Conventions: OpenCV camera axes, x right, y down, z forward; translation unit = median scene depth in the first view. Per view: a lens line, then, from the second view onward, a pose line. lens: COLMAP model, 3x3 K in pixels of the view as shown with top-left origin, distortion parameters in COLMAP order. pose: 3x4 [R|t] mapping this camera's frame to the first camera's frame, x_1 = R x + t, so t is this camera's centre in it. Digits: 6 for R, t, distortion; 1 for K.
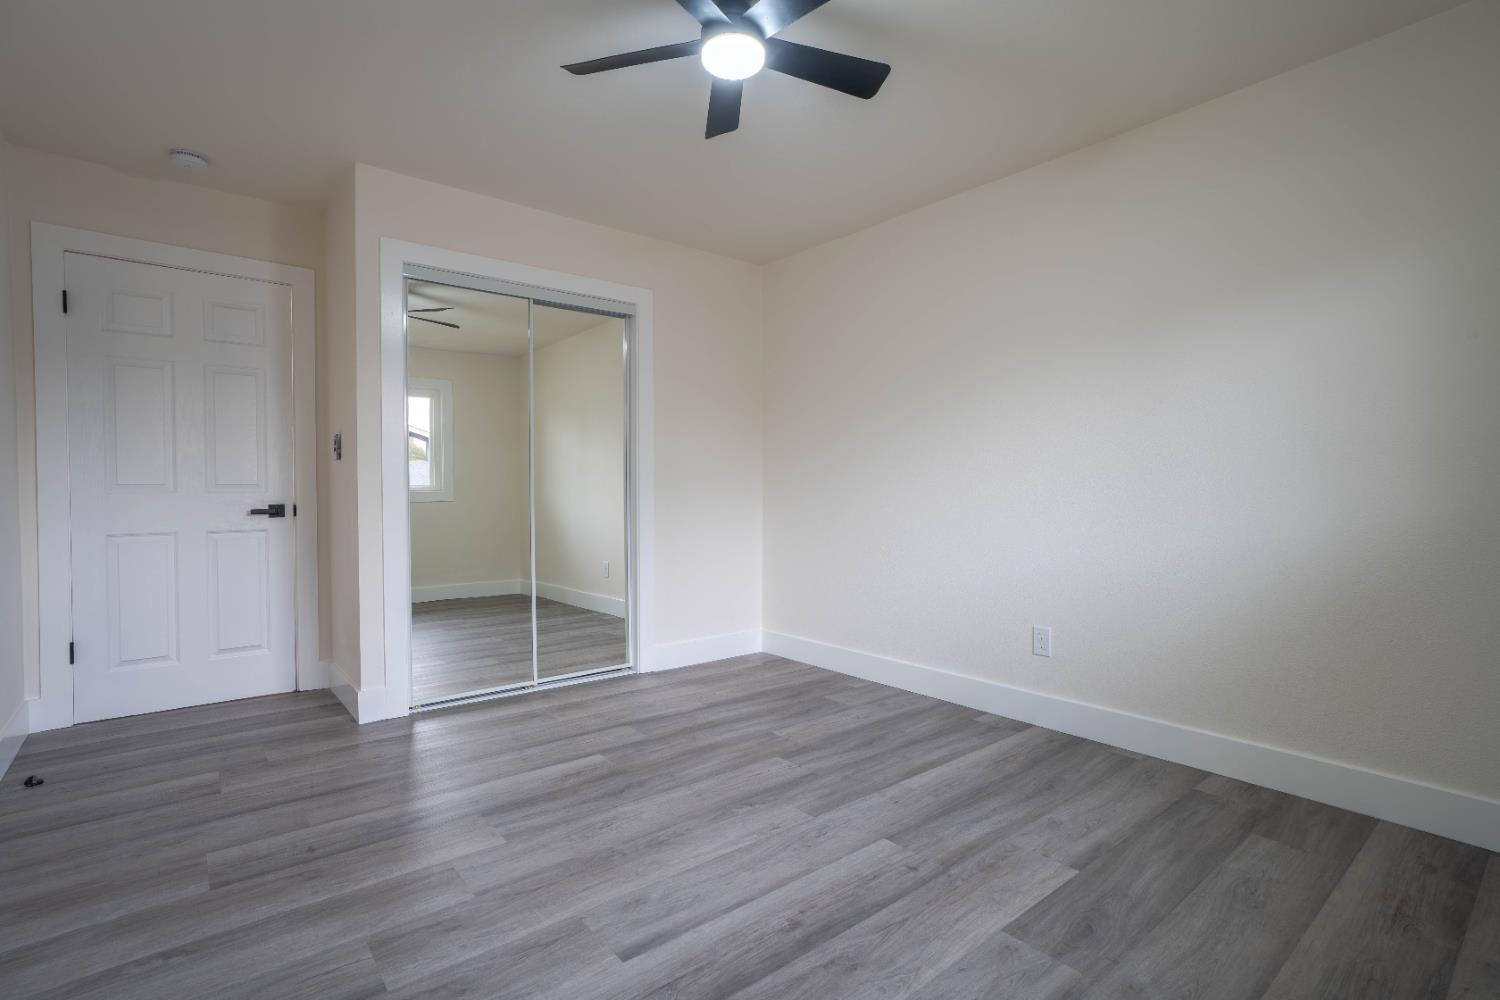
lens RADIAL K [[716.1, 0, 745.2], [0, 716.1, 500.9], [0, 0, 1]] dist [-0.045932, 0.003757]
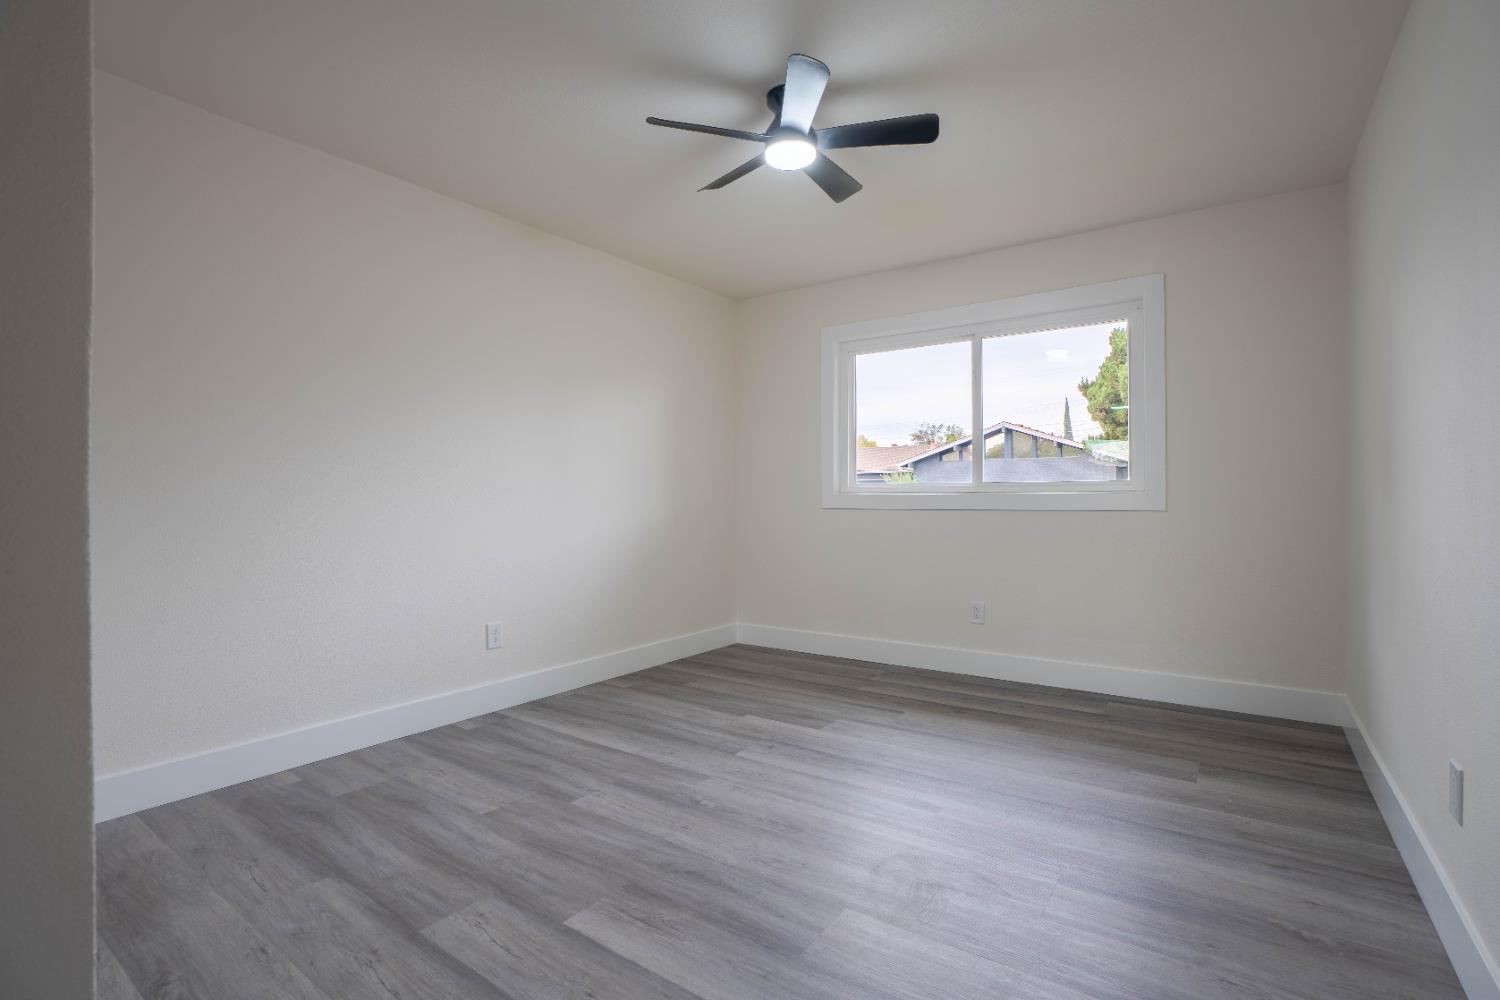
lens RADIAL K [[691.5, 0, 751.4], [0, 691.5, 486.8], [0, 0, 1]] dist [-0.052616, 0.007425]
pose [[-0.253546, 0.008706, 0.967284, -0.844021], [0.025550, 0.999671, -0.002300, -0.030119], [-0.966986, 0.024131, -0.253685, 0.986445]]
